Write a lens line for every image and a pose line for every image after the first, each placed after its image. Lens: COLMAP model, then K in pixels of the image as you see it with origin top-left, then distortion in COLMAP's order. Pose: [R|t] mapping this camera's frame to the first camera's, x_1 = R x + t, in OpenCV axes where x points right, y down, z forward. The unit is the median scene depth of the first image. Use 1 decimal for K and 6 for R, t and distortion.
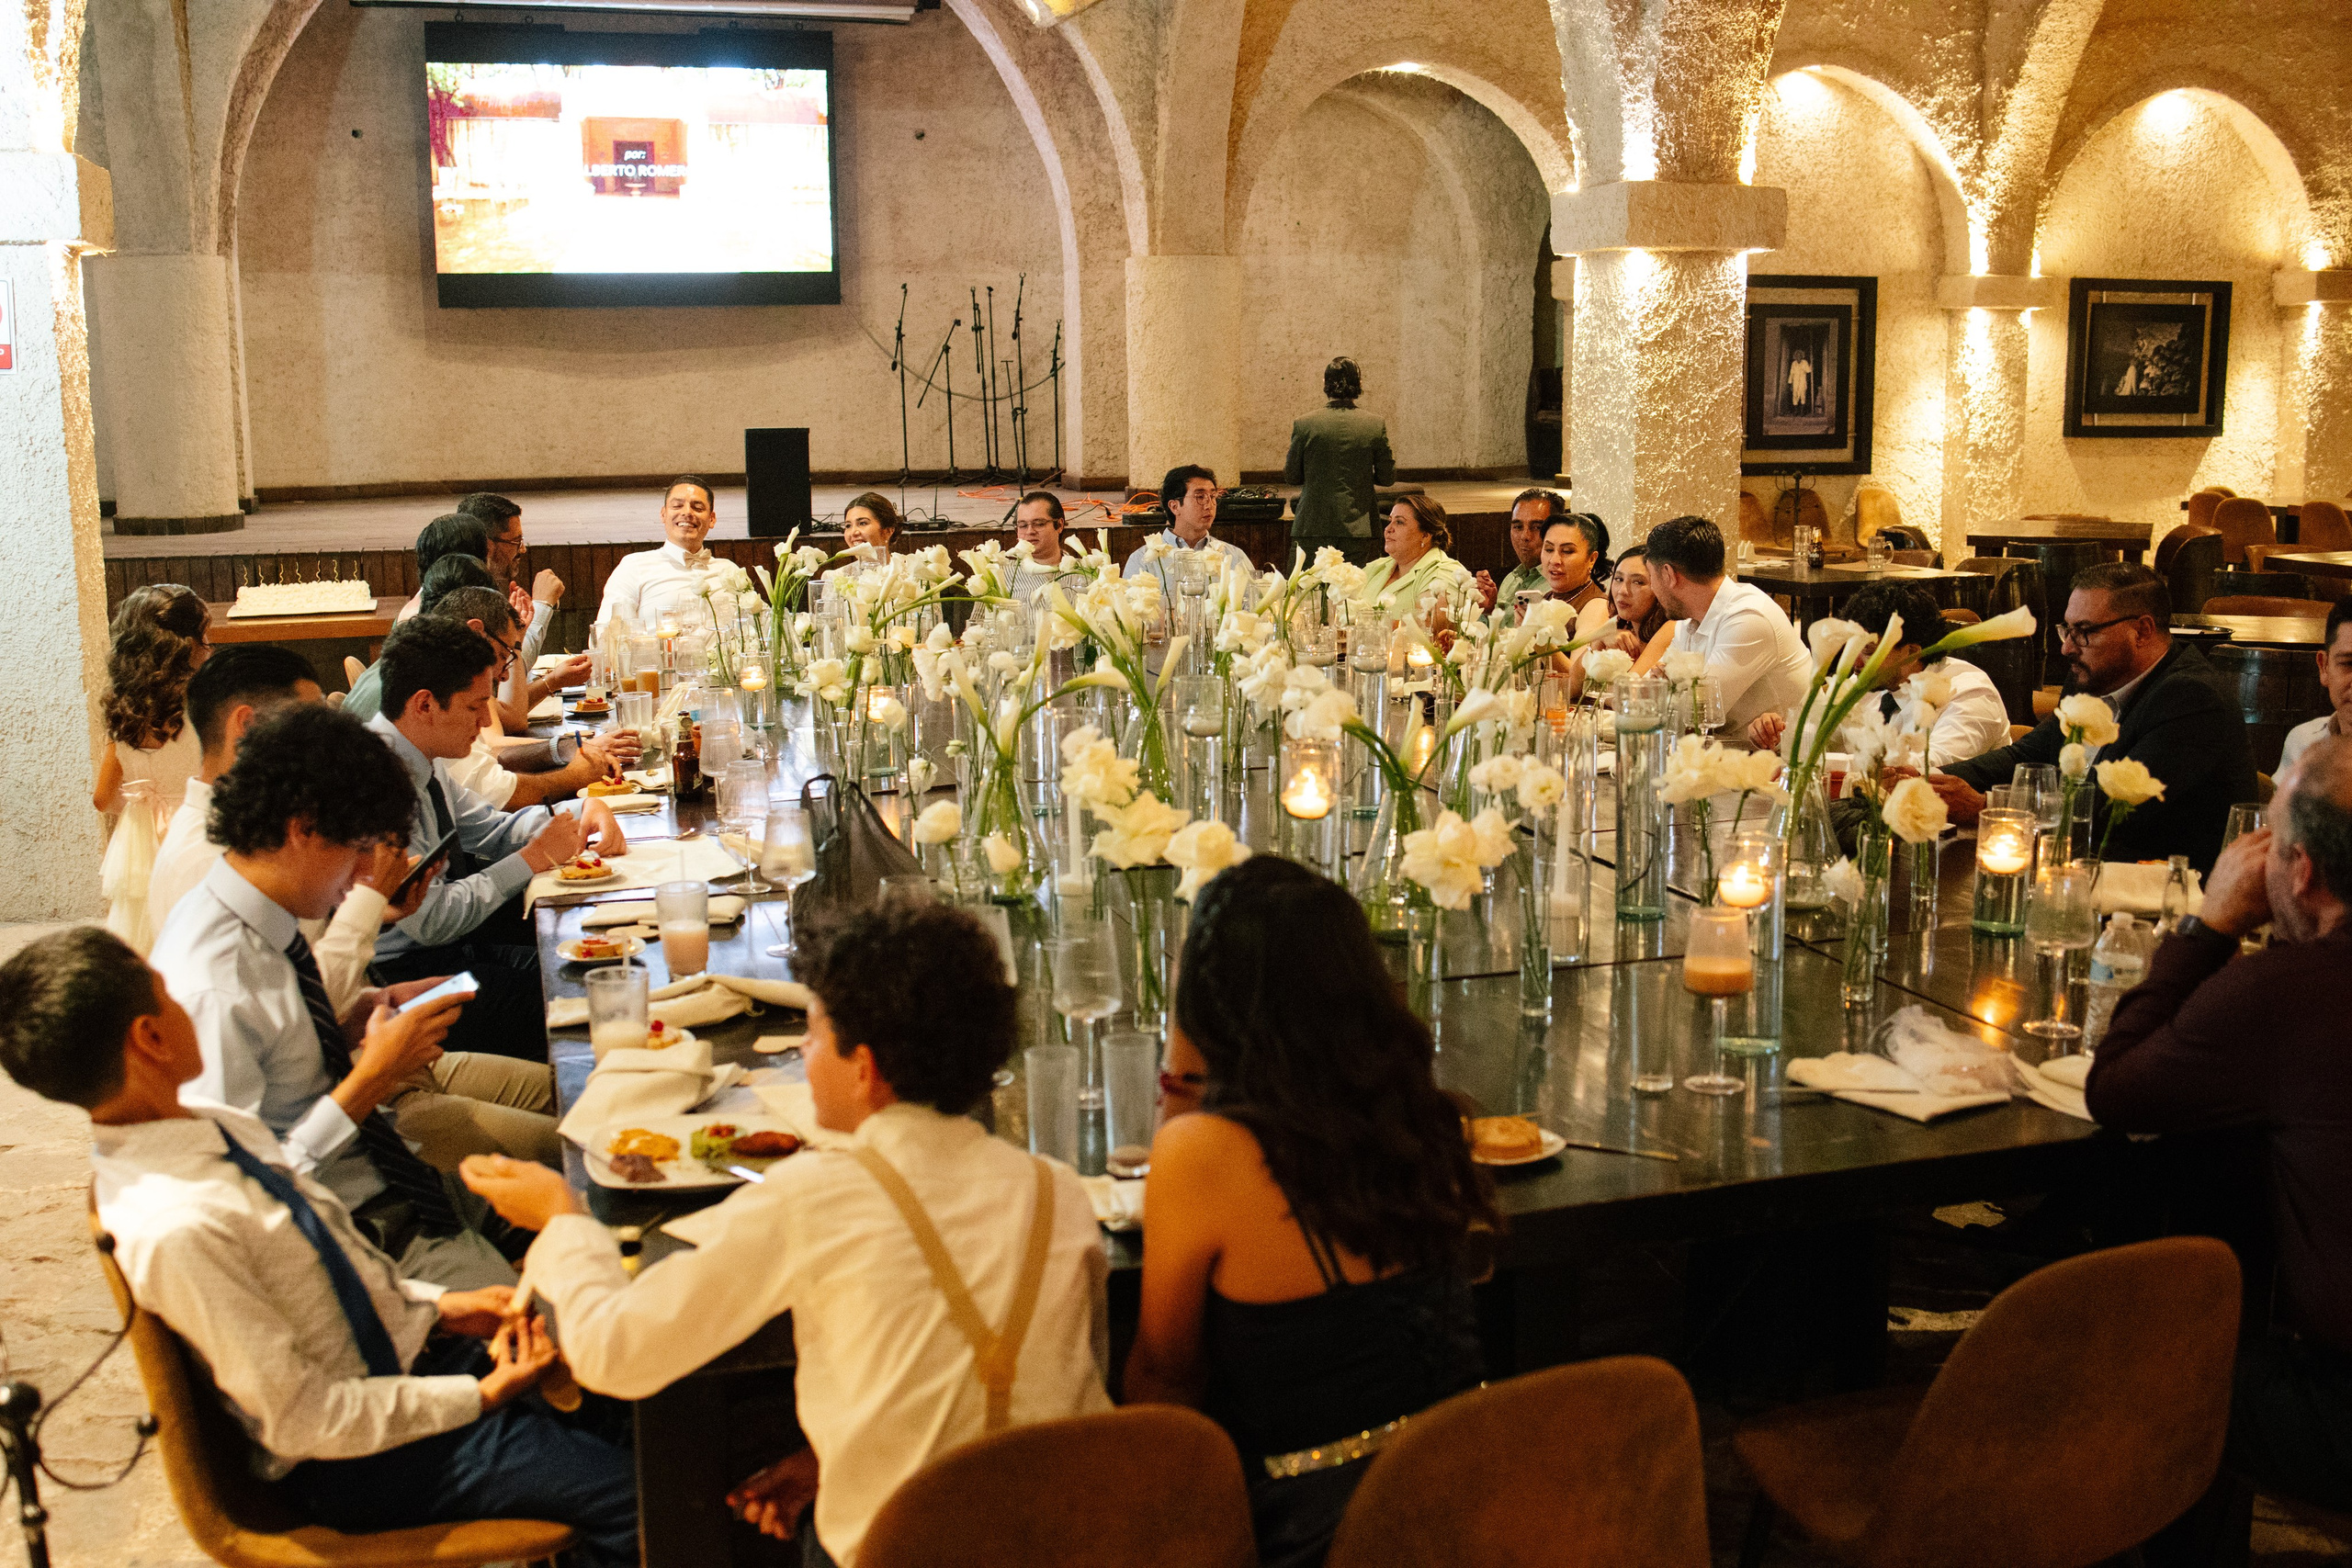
lens RADIAL K [[2553.9, 0, 1176.0], [0, 2553.9, 784.0], [0, 0, 1]] dist [-0.088786, 0.182726]
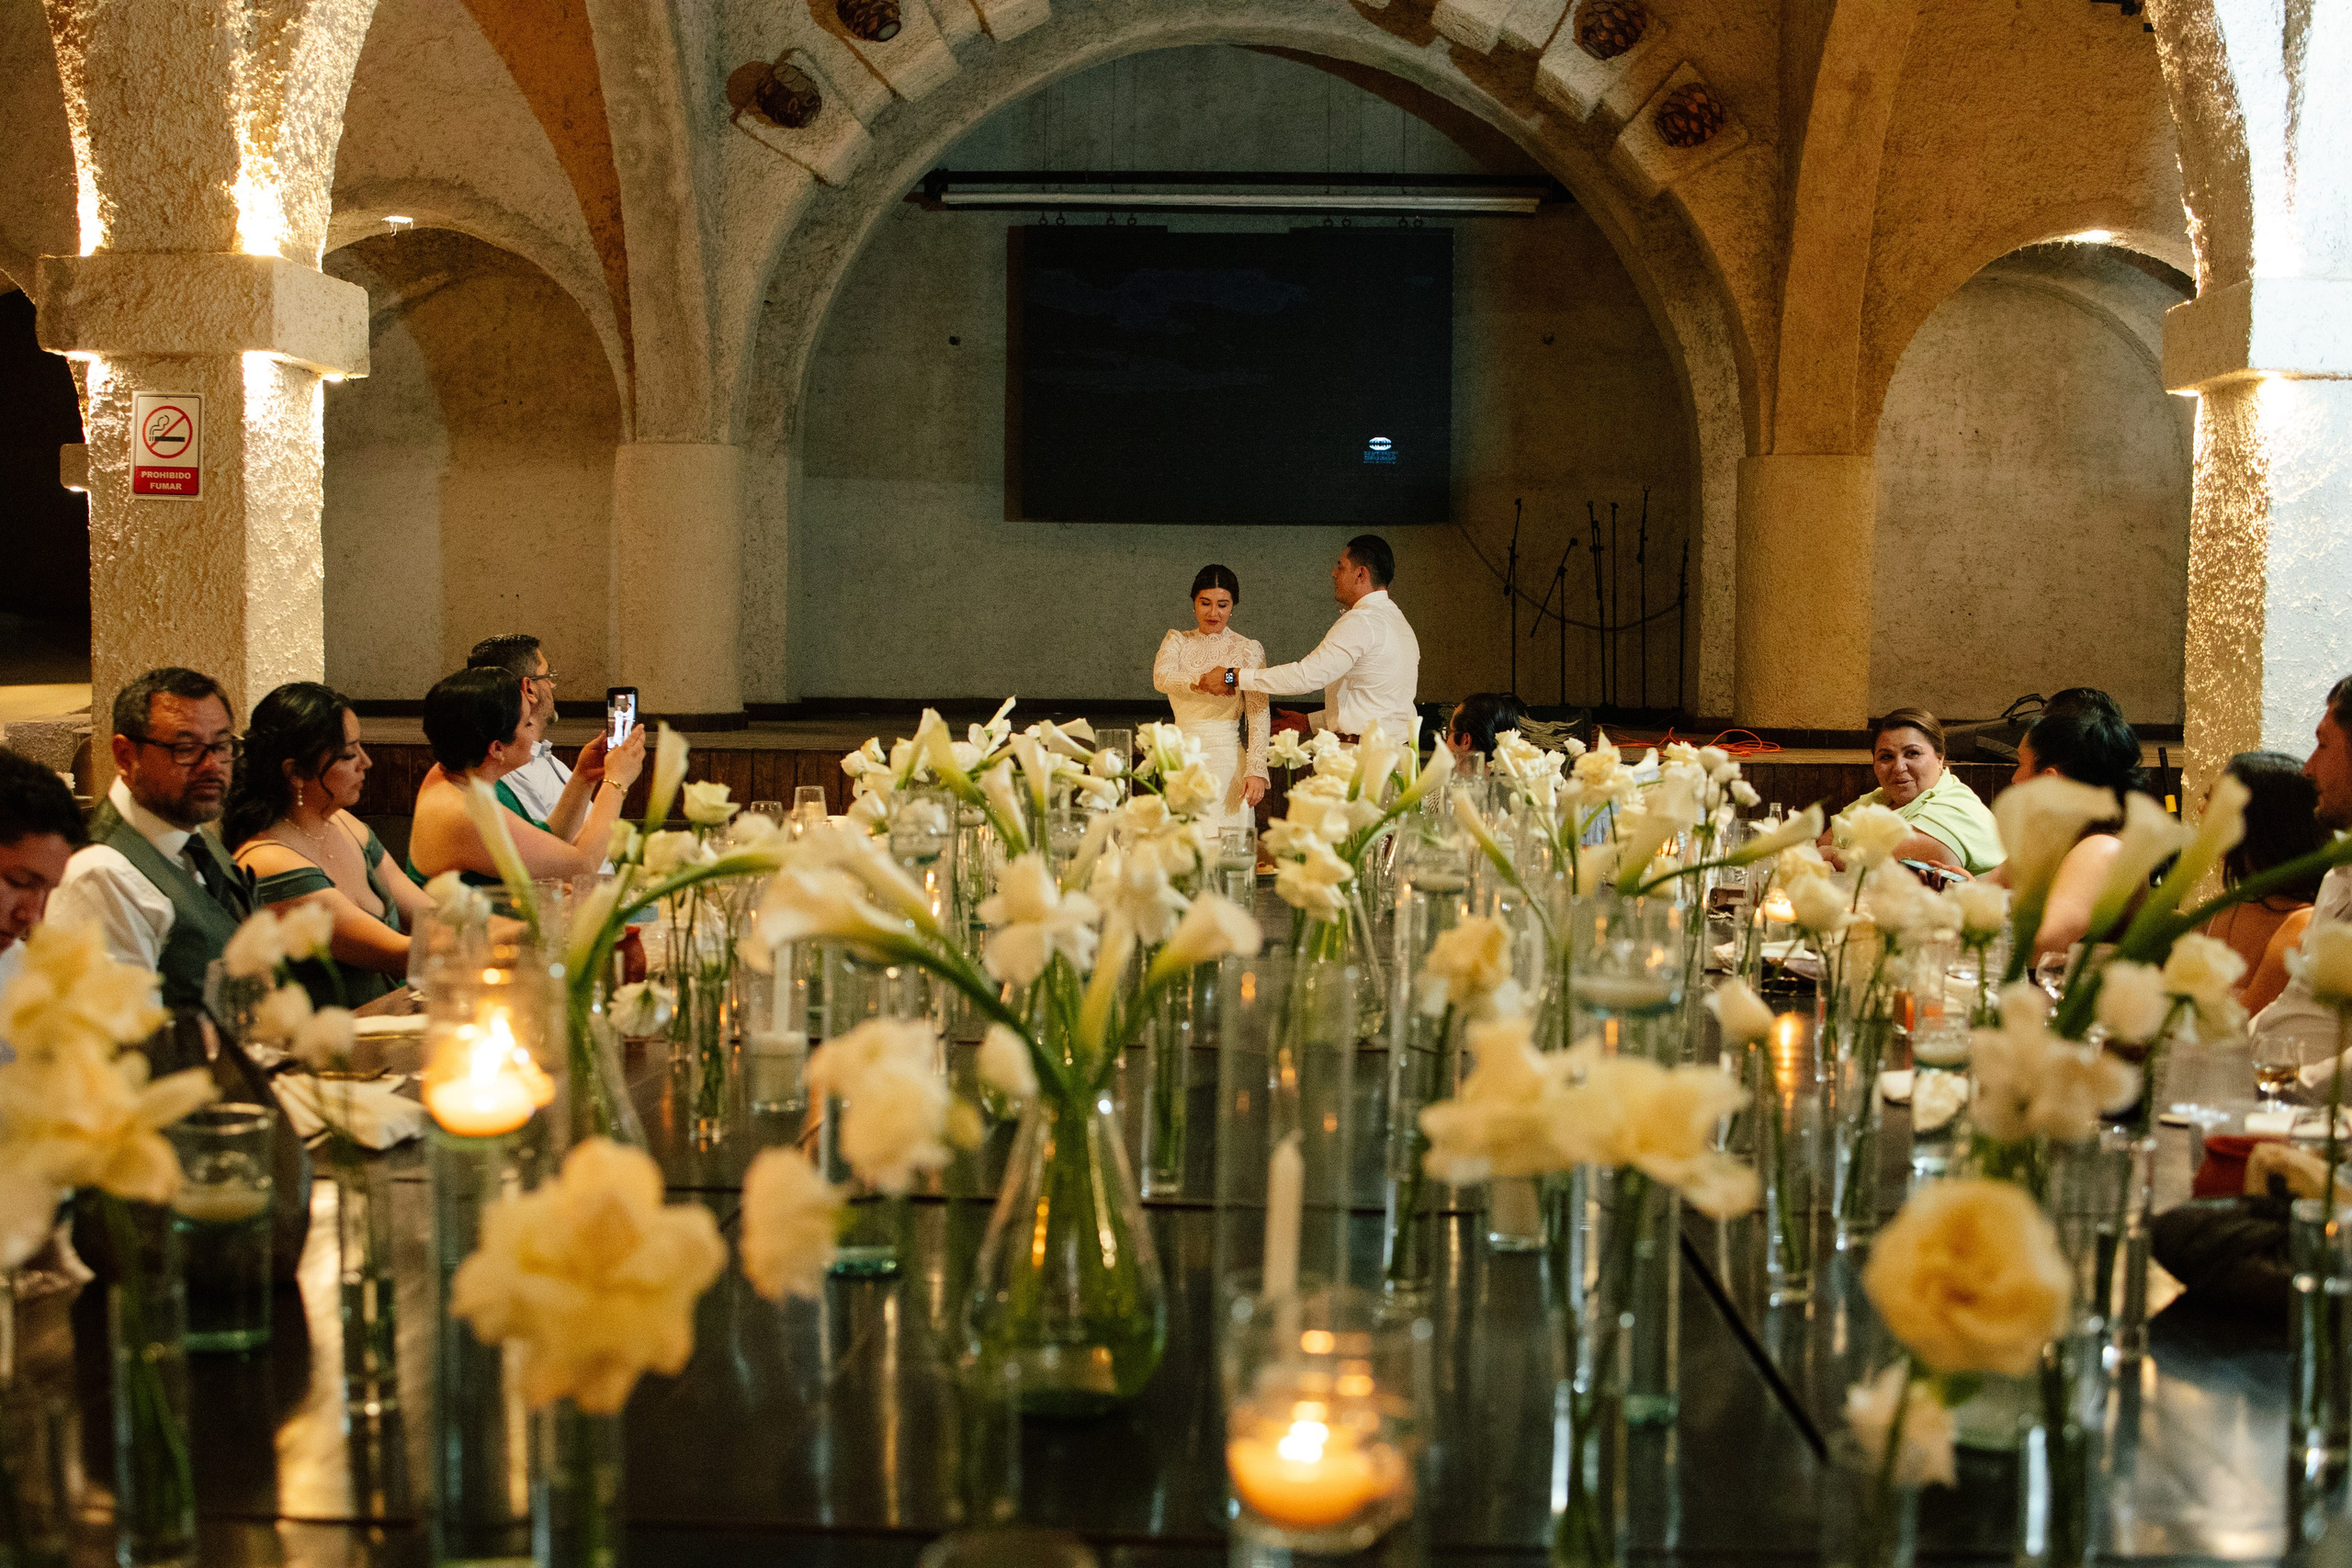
lens RADIAL K [[2411.2, 0, 1176.0], [0, 2411.2, 784.0], [0, 0, 1]] dist [-0.080512, 0.037059]
pose [[0.937123, 0.039833, -0.346718, 0.083529], [-0.078005, 0.992238, -0.096840, -0.005051], [0.340169, 0.117797, 0.932957, 0.187051]]
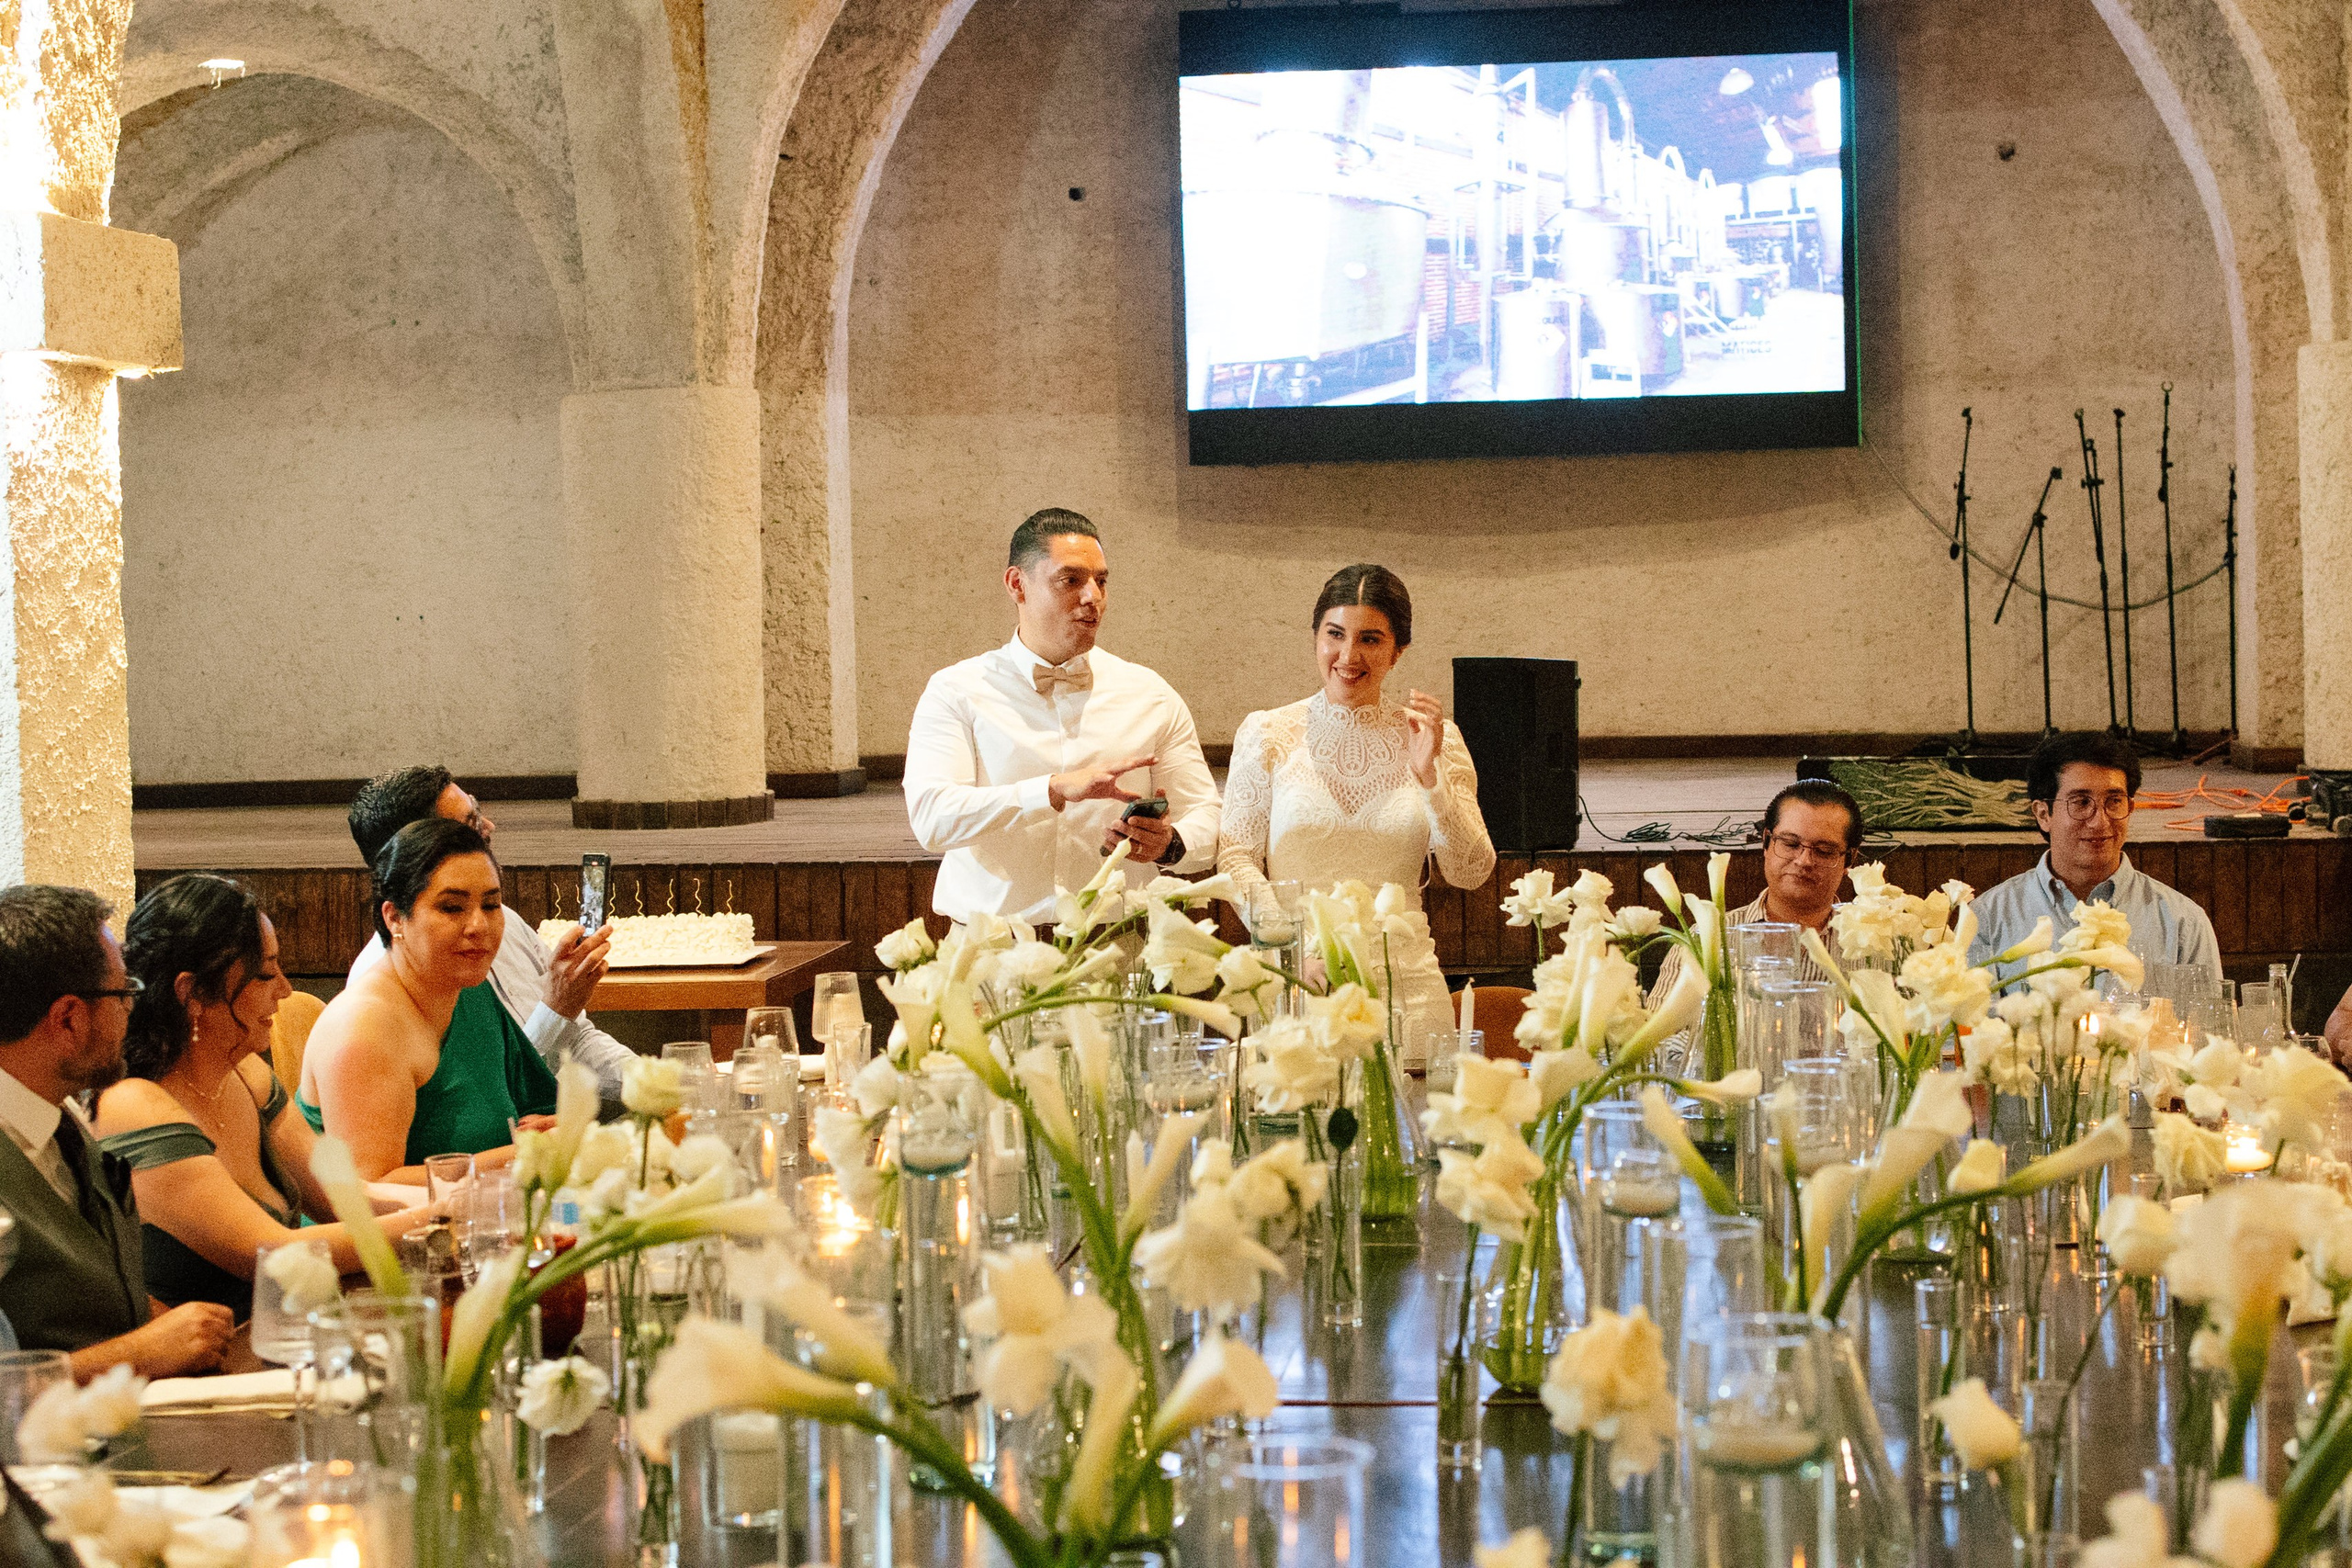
lens RADIAL K [[3921.3, 0, 1176.0], [0, 3921.3, 784.0], [0, 0, 1]] dist [-0.101951, 0.071985]
pose [[0.905639, 0.008438, -0.423965, 0.111031], [-0.054286, 0.993883, -0.096180, -0.019908], [0.420560, 0.110119, 0.900557, 0.153701]]
